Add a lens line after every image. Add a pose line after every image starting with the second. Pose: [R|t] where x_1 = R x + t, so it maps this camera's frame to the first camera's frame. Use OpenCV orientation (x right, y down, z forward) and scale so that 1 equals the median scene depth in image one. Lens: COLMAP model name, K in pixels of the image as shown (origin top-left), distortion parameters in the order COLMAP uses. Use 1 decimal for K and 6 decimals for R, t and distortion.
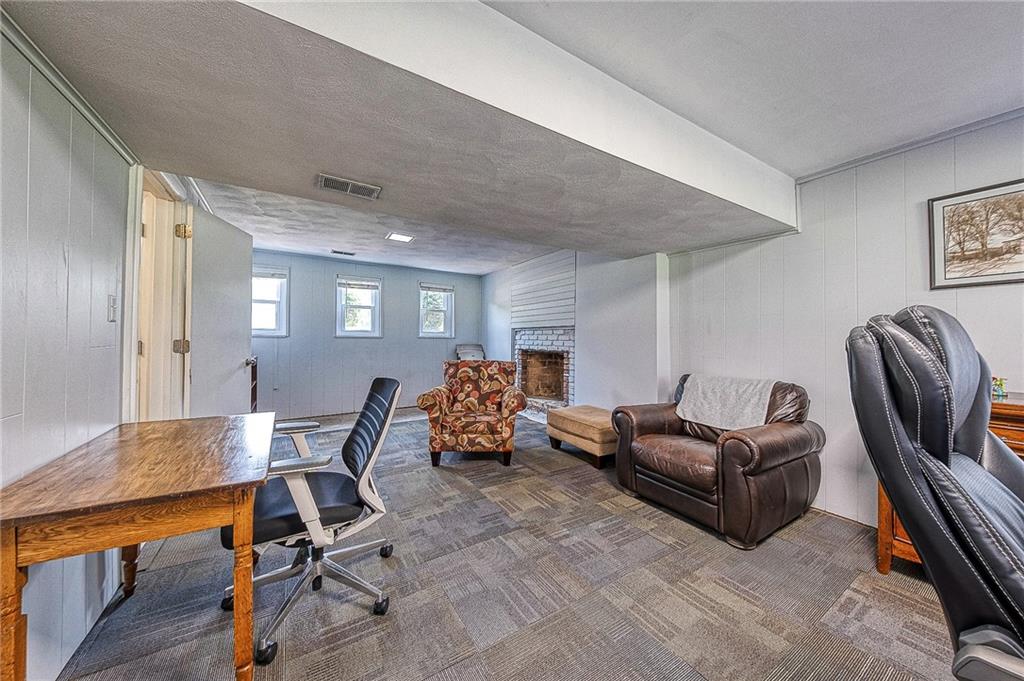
lens RADIAL K [[348.9, 0, 512.3], [0, 348.9, 336.7], [0, 0, 1]] dist [0.046782, -0.029004]
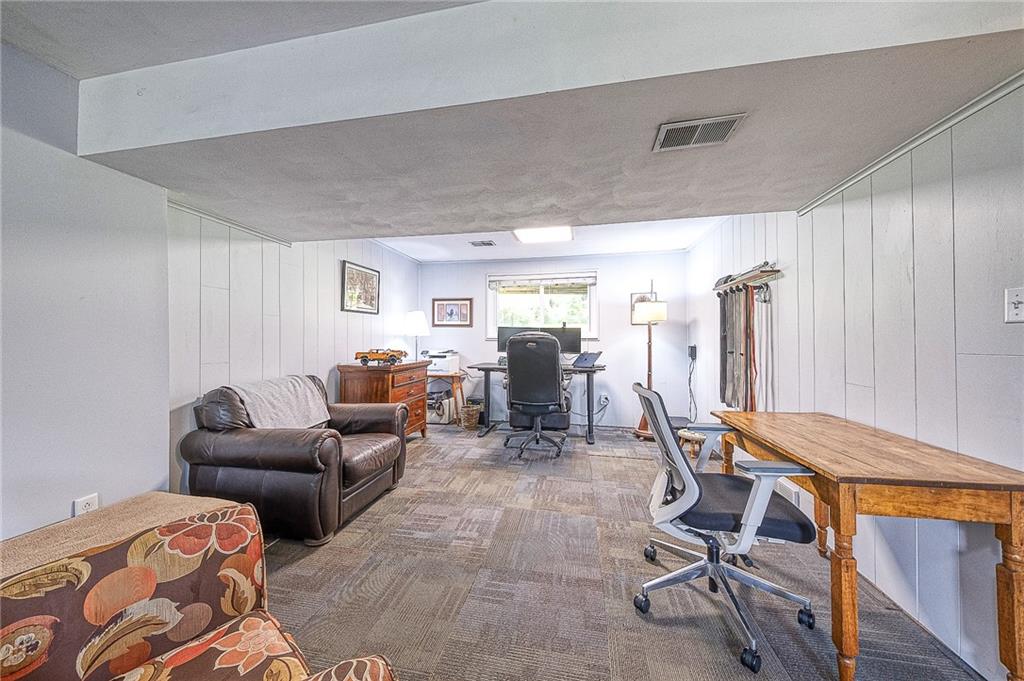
lens RADIAL K [[348.9, 0, 512.3], [0, 348.9, 336.7], [0, 0, 1]] dist [0.046782, -0.029004]
pose [[-0.734315, -0.006645, 0.678777, -0.646498], [-0.011508, 0.999930, -0.002661, -0.005494], [-0.678712, -0.009765, -0.734340, 1.700000]]
